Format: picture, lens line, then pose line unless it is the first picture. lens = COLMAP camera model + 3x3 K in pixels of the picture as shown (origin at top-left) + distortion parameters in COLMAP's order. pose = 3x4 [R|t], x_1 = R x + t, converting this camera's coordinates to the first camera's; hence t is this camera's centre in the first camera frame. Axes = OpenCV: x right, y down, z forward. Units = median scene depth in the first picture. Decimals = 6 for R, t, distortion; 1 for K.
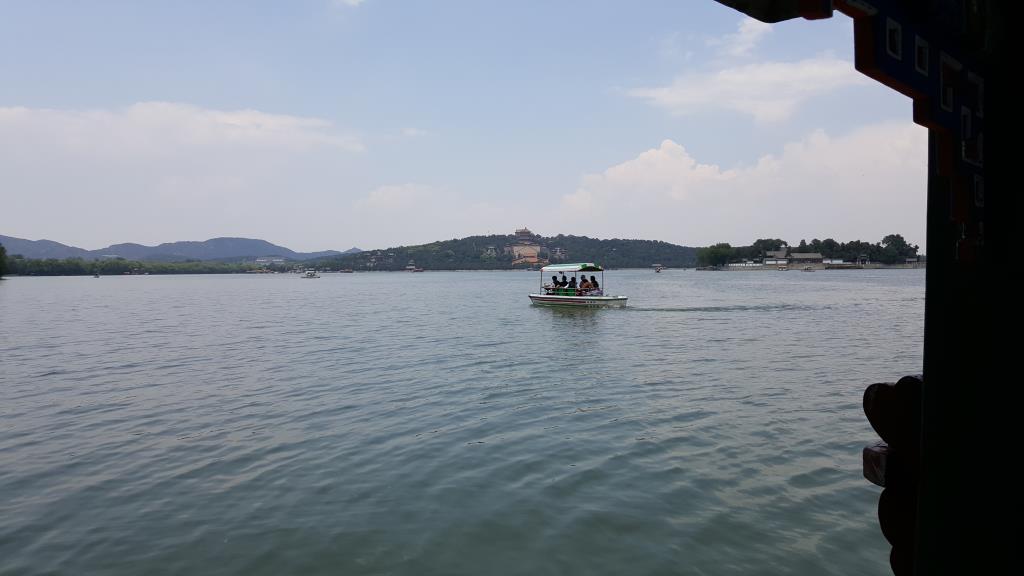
lens RADIAL K [[825.9, 0, 511.4], [0, 825.9, 285.9], [0, 0, 1]] dist [0.001906, -0.001635]
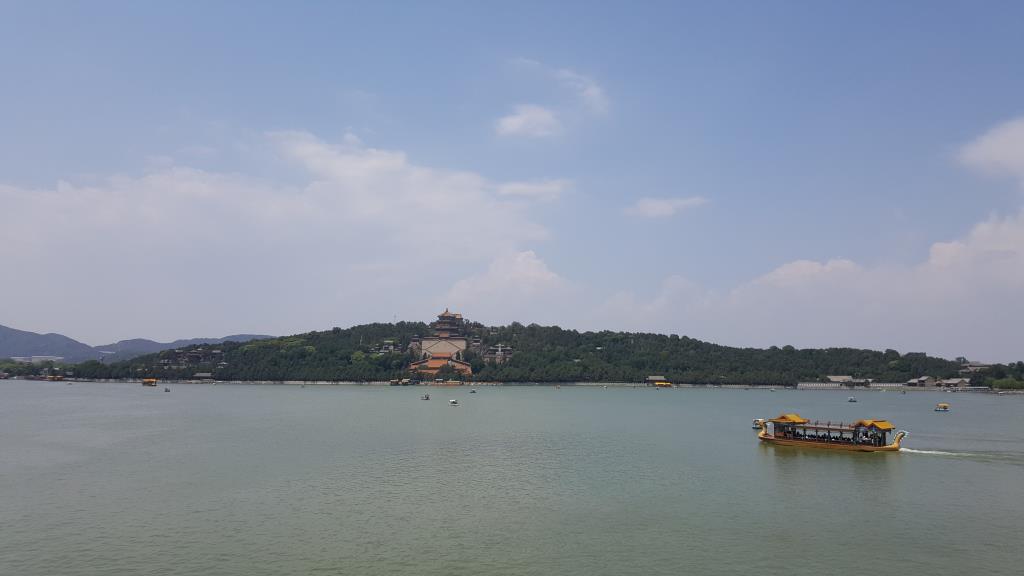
lens RADIAL K [[825.9, 0, 512.9], [0, 825.9, 288.0], [0, 0, 1]] dist [0.001906, -0.001635]
pose [[0.996405, 0.008531, -0.084291, 0.109480], [-0.018777, 0.992411, -0.121521, -0.014413], [0.082614, 0.122667, 0.989003, 0.405867]]
